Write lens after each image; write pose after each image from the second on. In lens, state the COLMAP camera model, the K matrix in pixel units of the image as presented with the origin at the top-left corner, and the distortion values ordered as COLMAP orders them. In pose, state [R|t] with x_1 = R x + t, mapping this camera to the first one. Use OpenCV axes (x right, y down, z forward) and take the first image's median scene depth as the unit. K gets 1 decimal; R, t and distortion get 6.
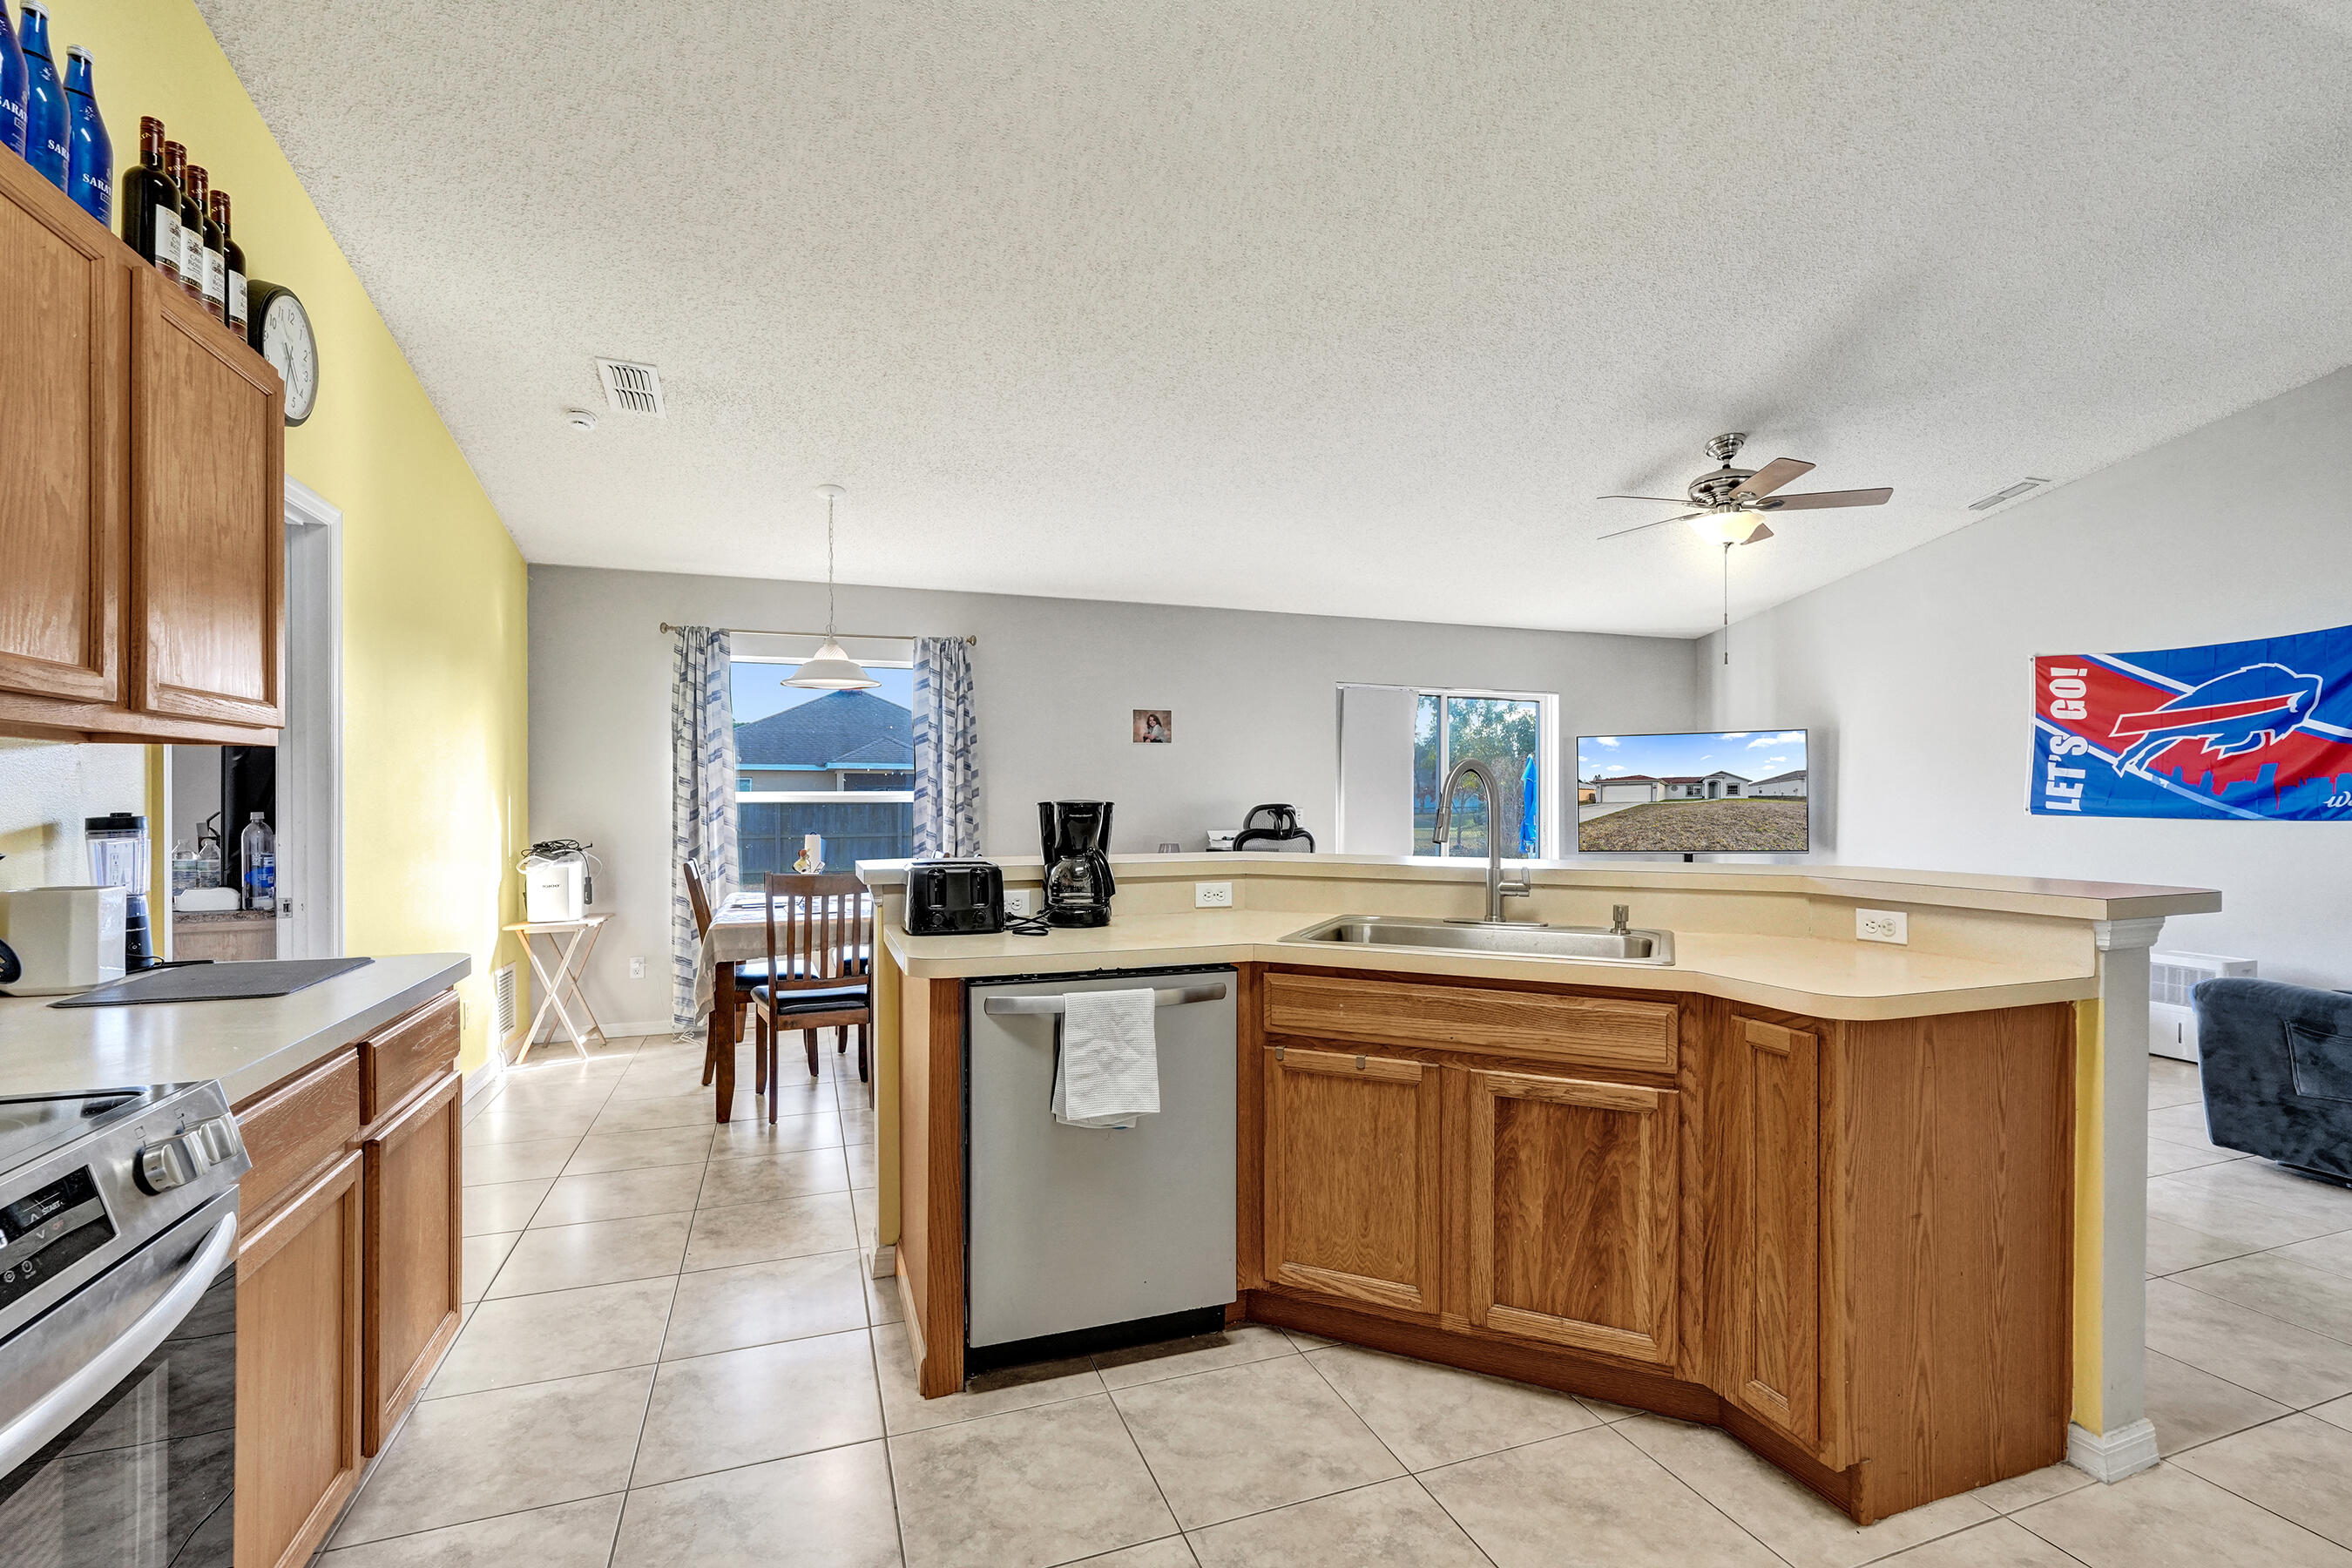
lens RADIAL K [[1035.7, 0, 1176.8], [0, 1035.7, 801.4], [0, 0, 1]] dist [-0.022135, 0.008423]
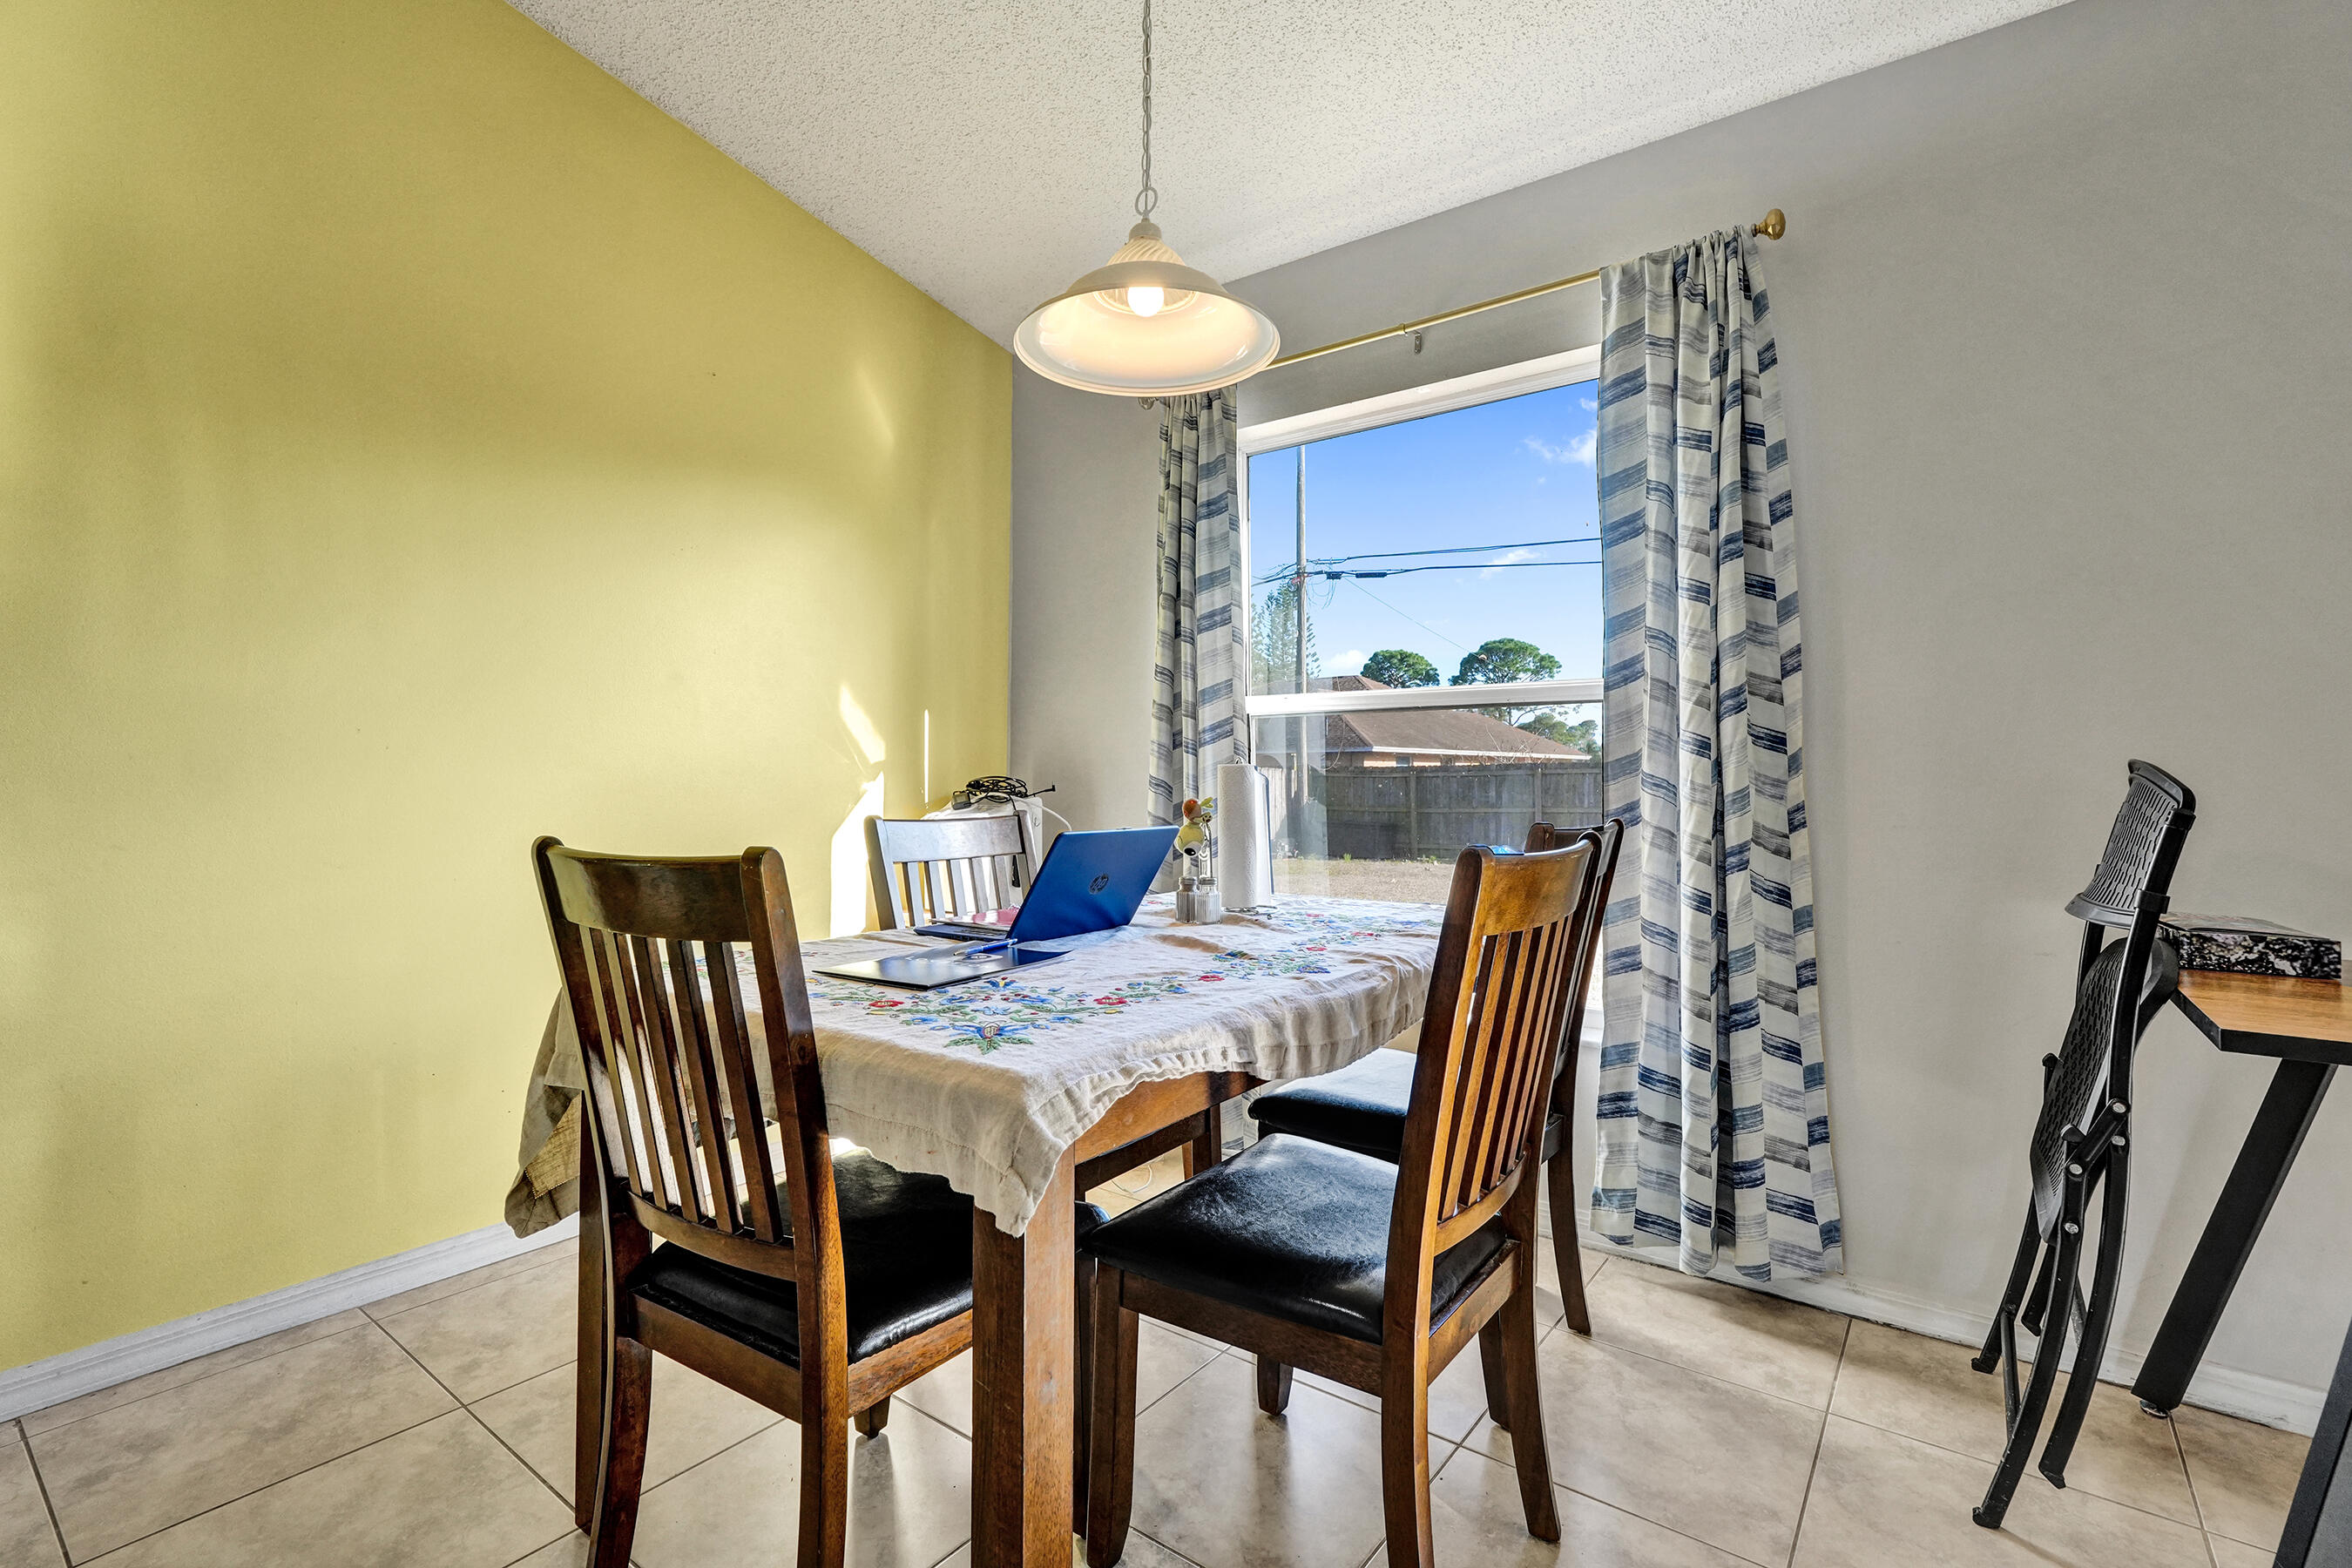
lens RADIAL K [[1065.3, 0, 1181.0], [0, 1065.3, 750.7], [0, 0, 1]] dist [-0.024824, 0.000047]
pose [[0.540438, -0.019411, -0.841160, -0.016909], [-0.009050, 0.999542, -0.028880, 0.053082], [0.841335, 0.023220, 0.540015, 1.034140]]
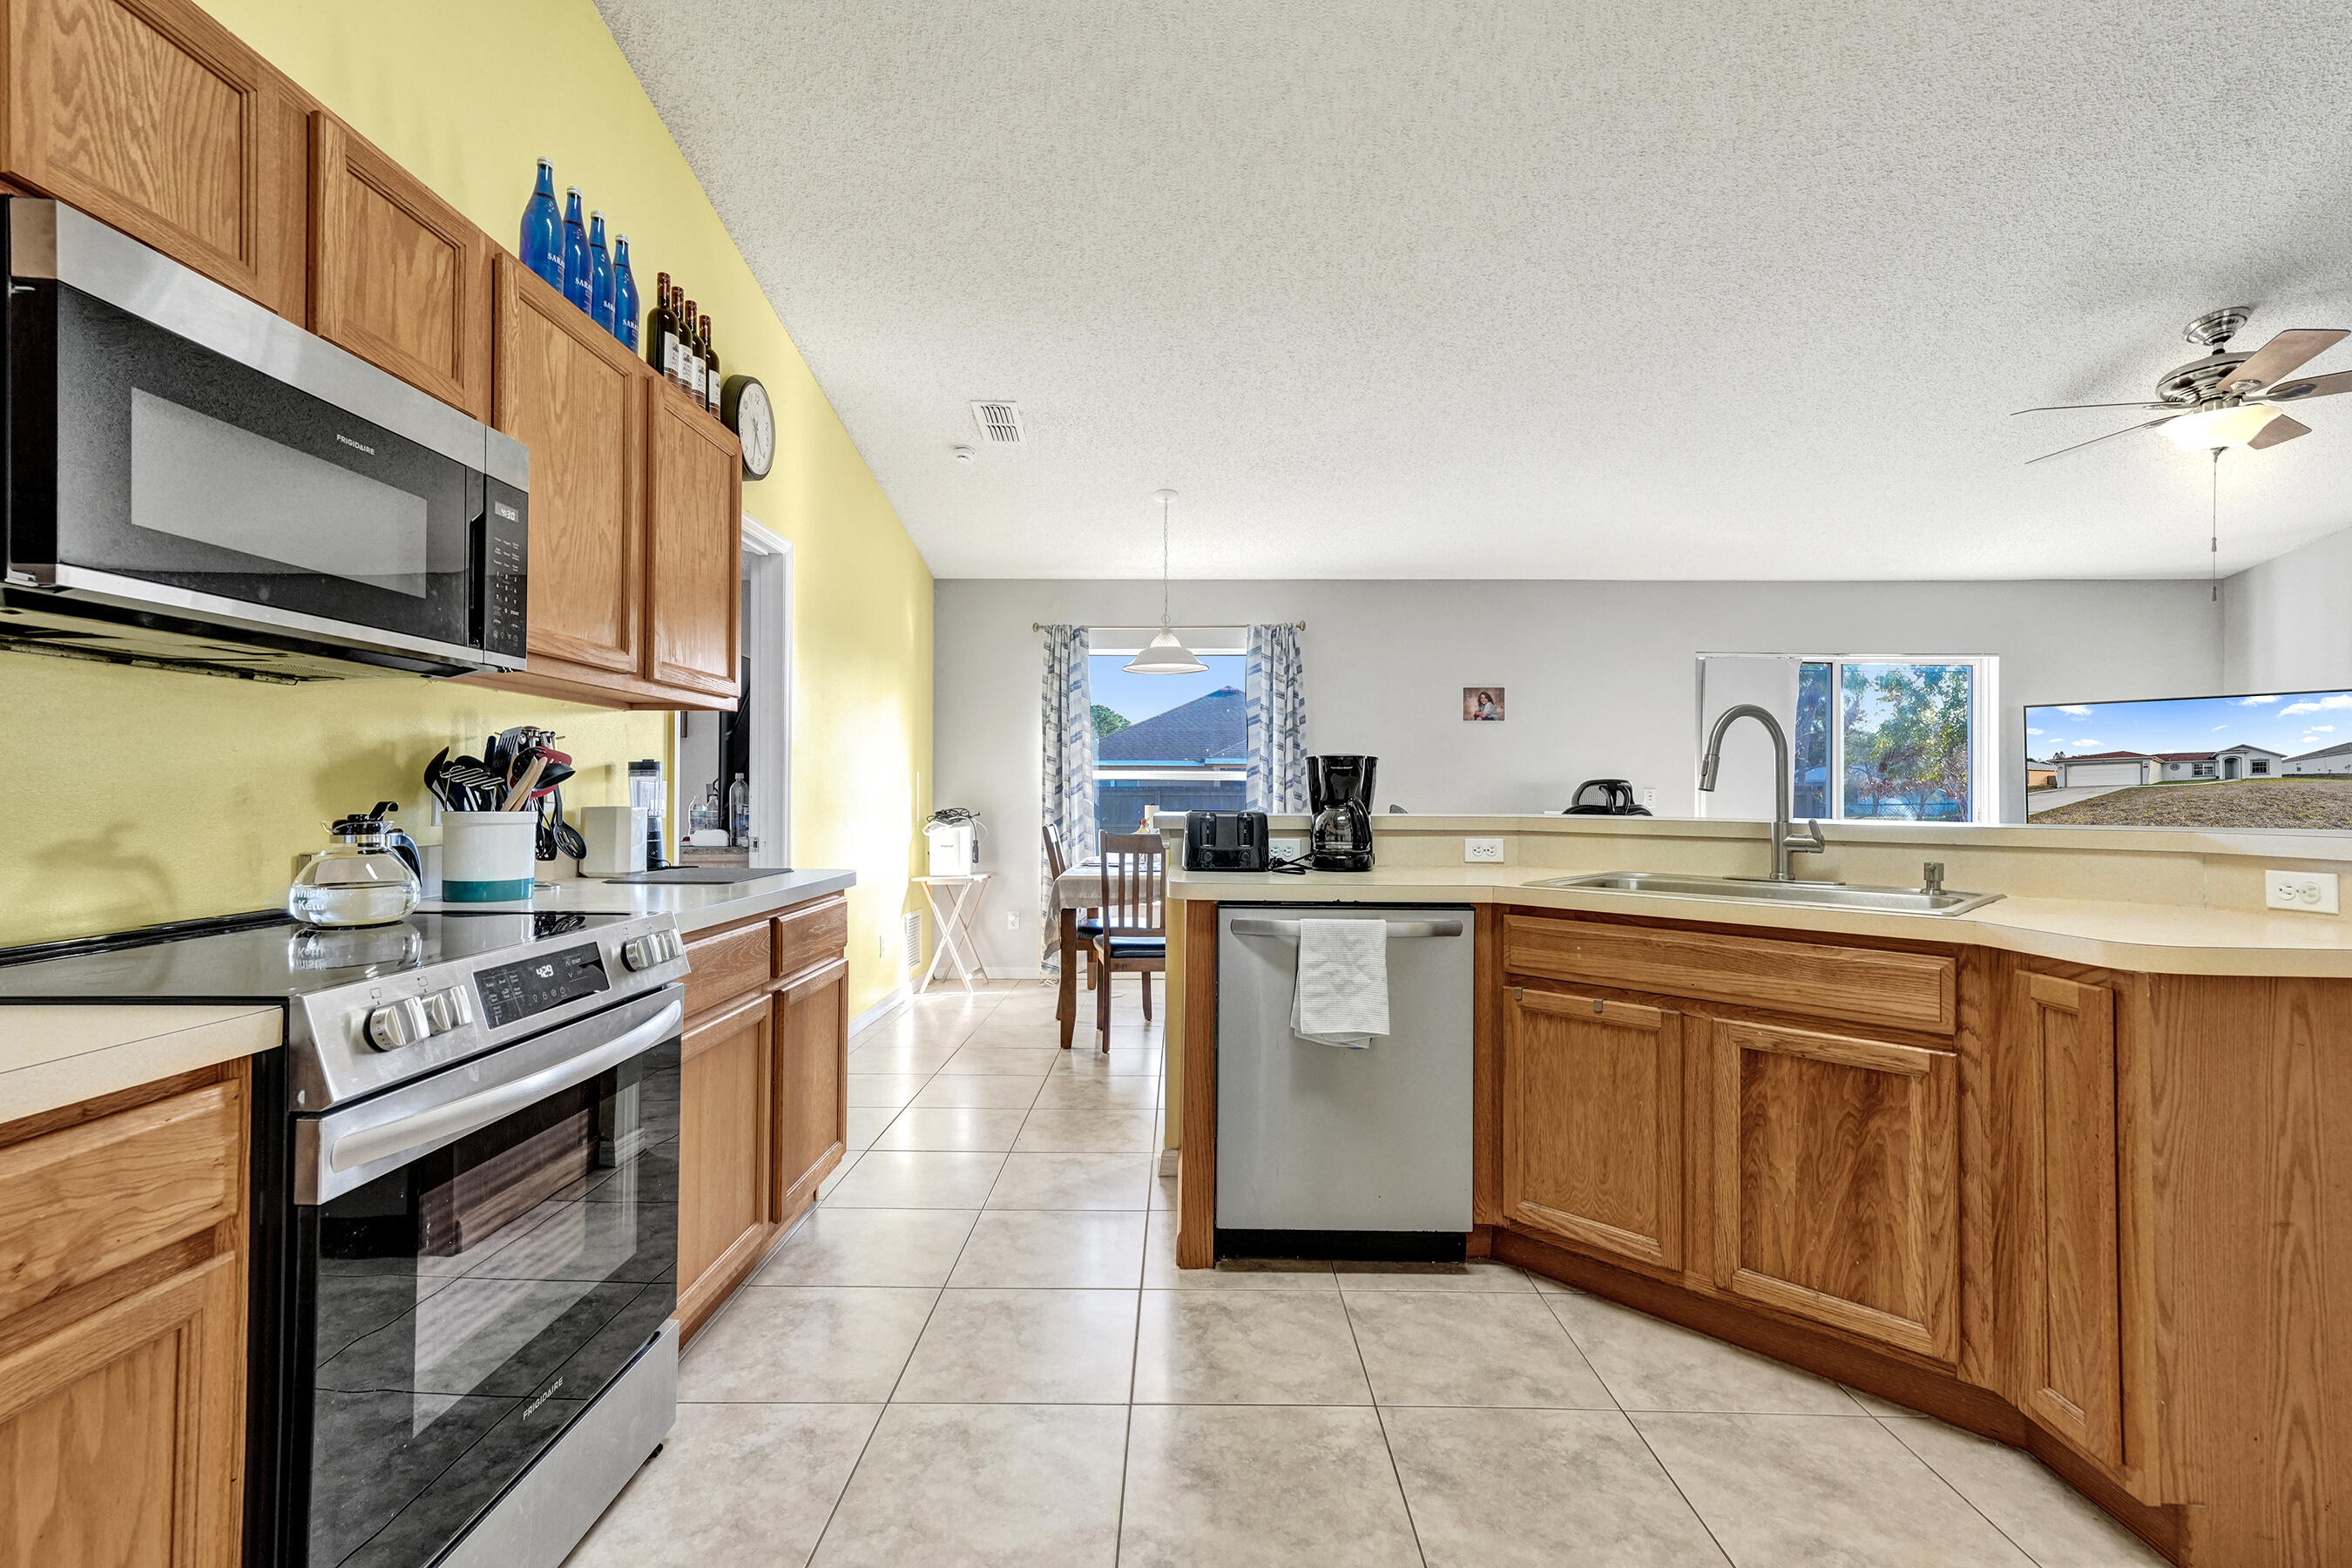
lens RADIAL K [[1047.8, 0, 1181.6], [0, 1047.8, 794.3], [0, 0, 1]] dist [-0.011579, 0.011409]
pose [[0.934727, 0.002718, -0.355355, 0.107409], [-0.005706, 0.999957, -0.007363, 0.038864], [0.355320, 0.008910, 0.934702, -0.059458]]
